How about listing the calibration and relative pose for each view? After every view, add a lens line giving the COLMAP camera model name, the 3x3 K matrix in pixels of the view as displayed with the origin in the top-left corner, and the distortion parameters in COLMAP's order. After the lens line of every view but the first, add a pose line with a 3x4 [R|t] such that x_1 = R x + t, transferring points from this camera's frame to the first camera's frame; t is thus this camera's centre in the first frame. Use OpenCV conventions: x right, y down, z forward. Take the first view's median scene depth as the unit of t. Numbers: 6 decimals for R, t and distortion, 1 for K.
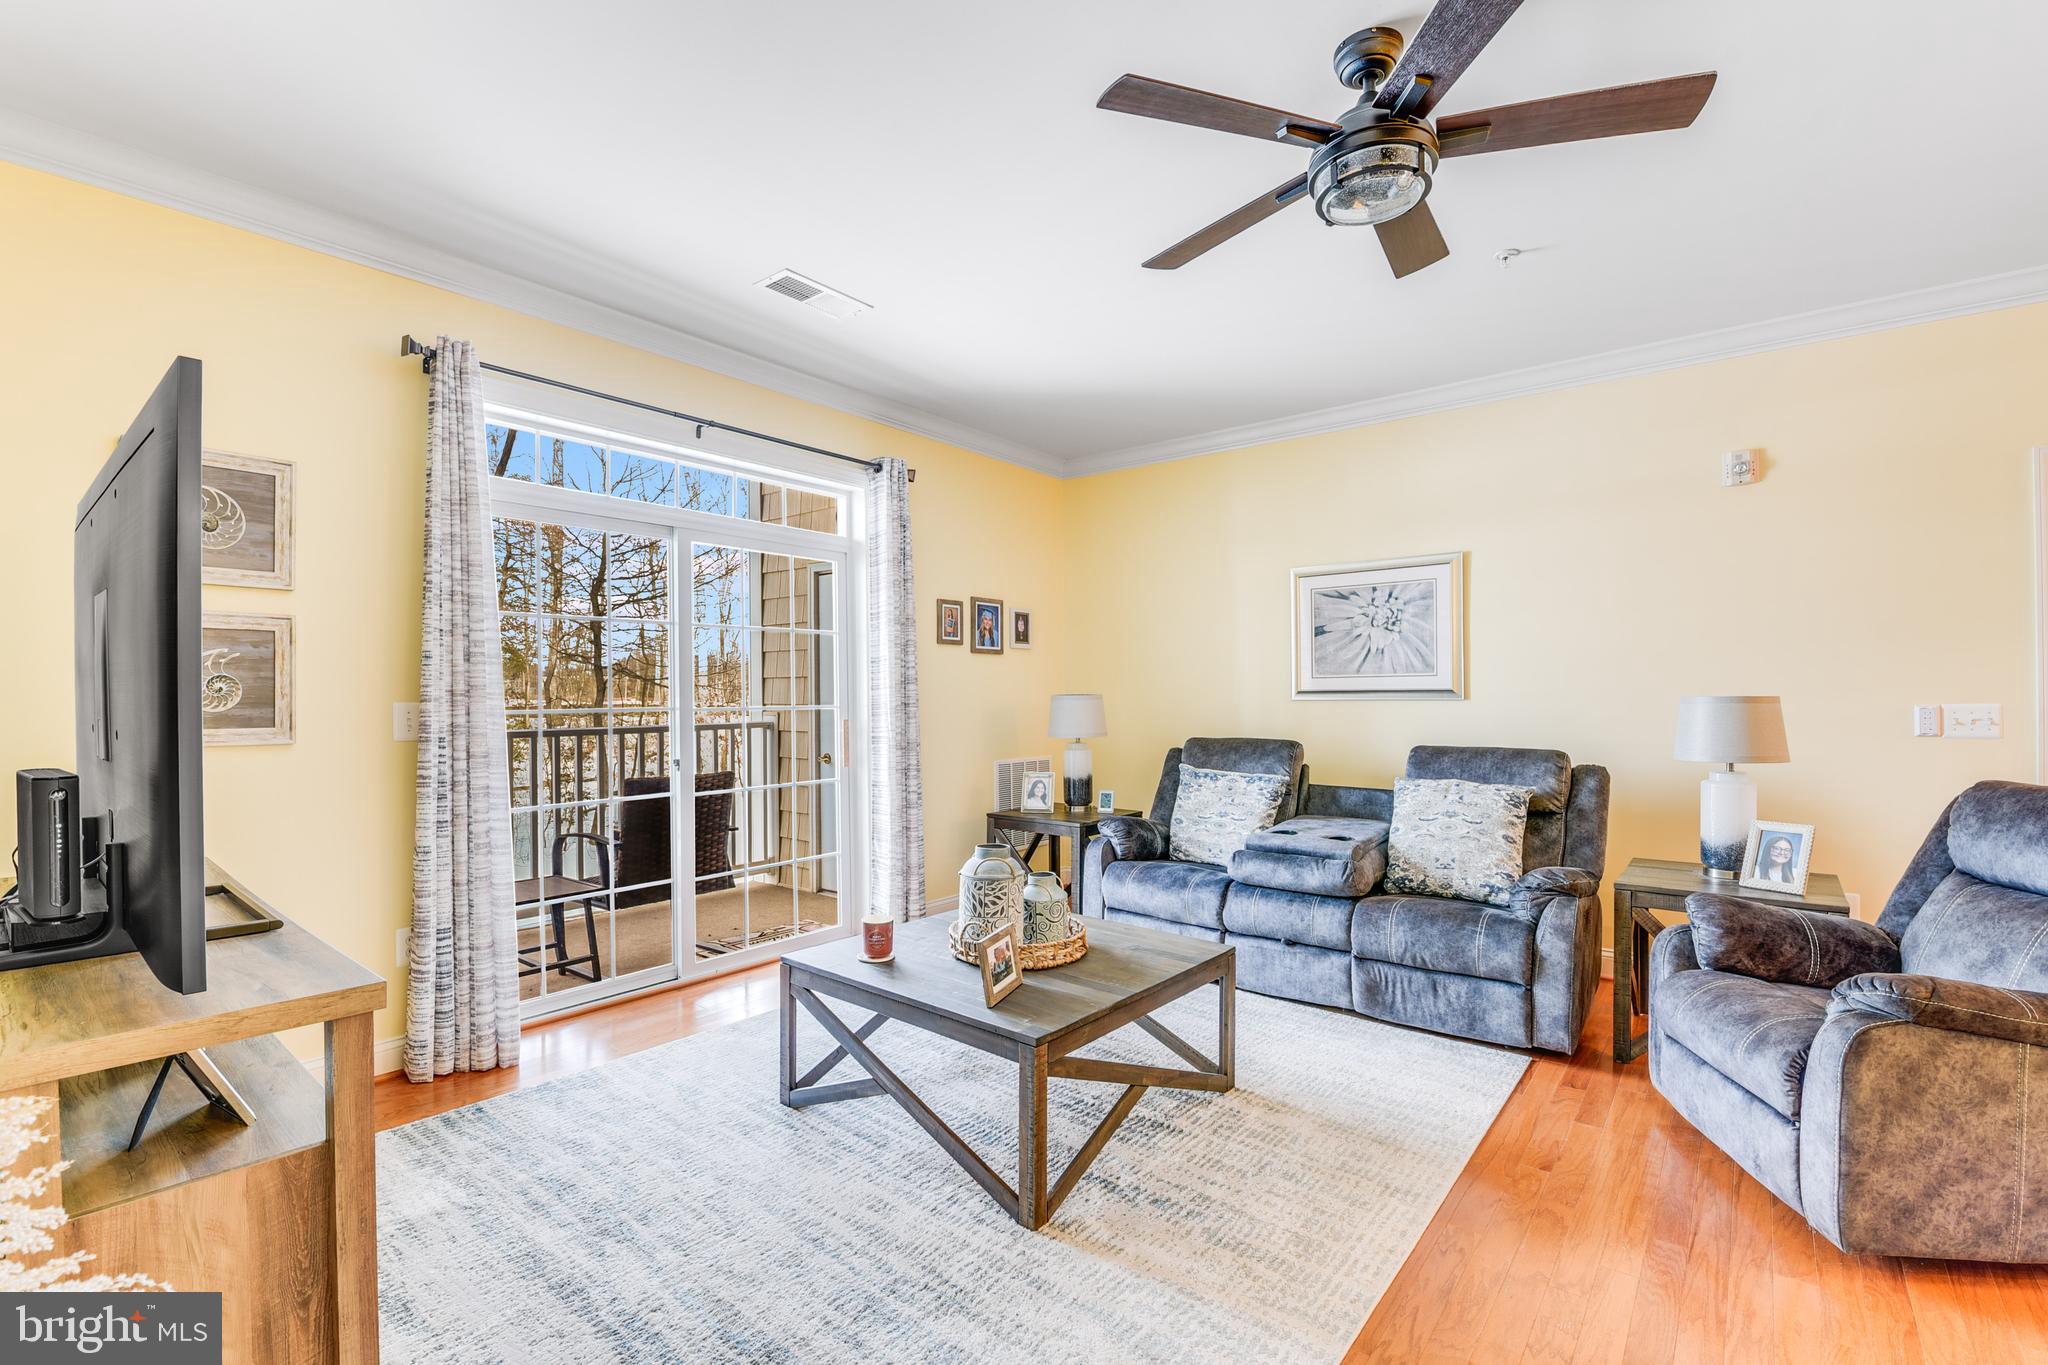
lens RADIAL K [[896.0, 0, 1033.3], [0, 896.0, 710.8], [0, 0, 1]] dist [-0.003757, -0.008198]
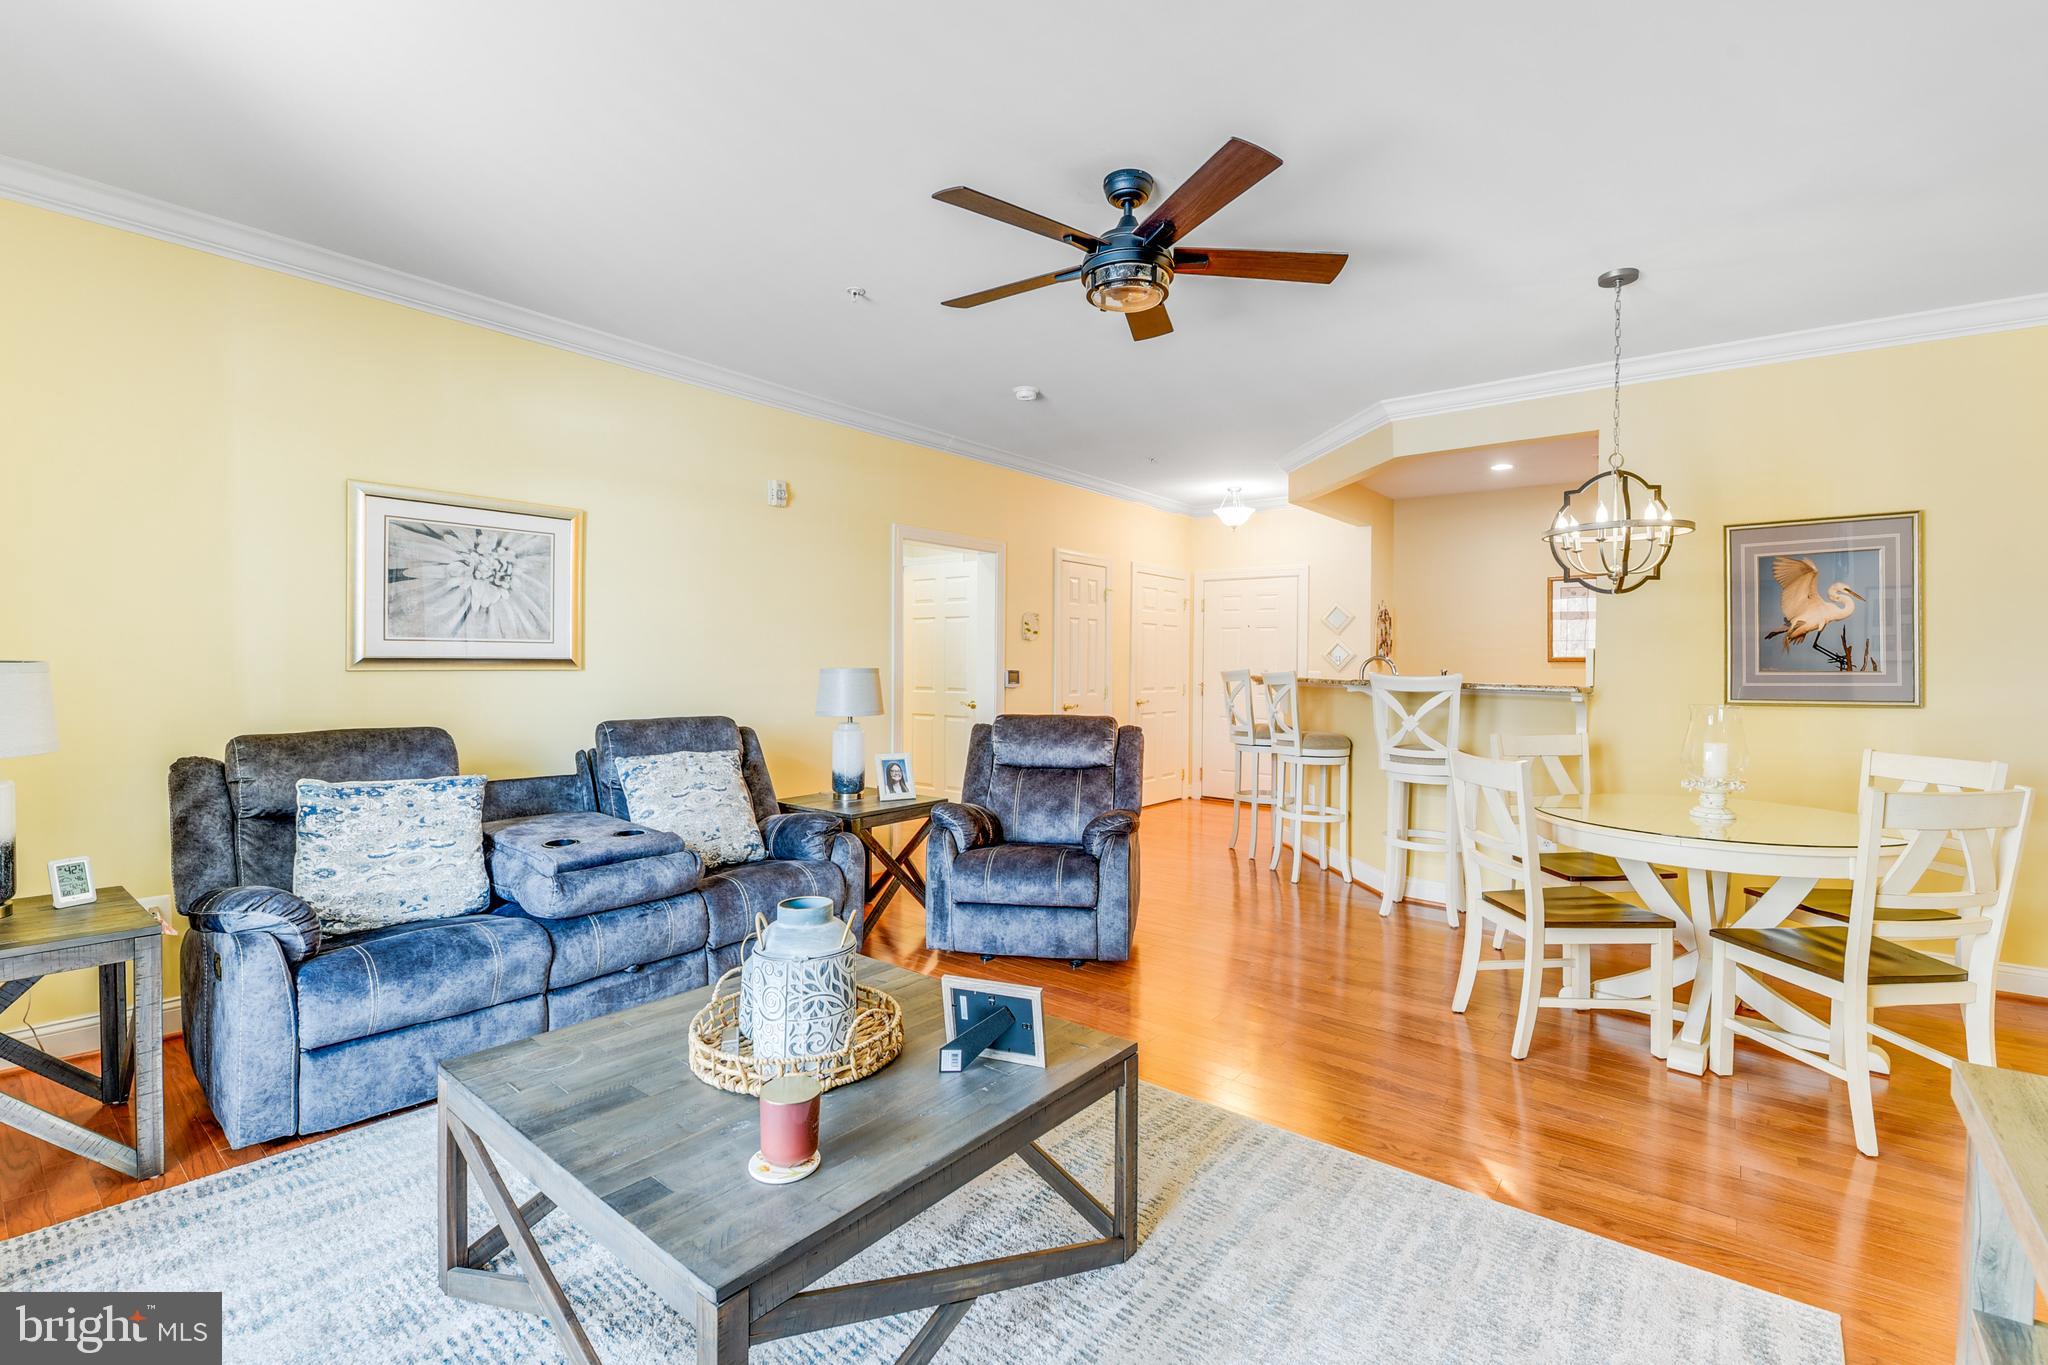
lens RADIAL K [[892.7, 0, 1028.4], [0, 892.7, 677.4], [0, 0, 1]] dist [-0.024401, -0.000997]
pose [[-0.020415, -0.011895, 0.999721, -0.720096], [0.008204, 0.999894, 0.012065, -0.019204], [-0.999758, 0.008448, -0.020315, 0.890165]]
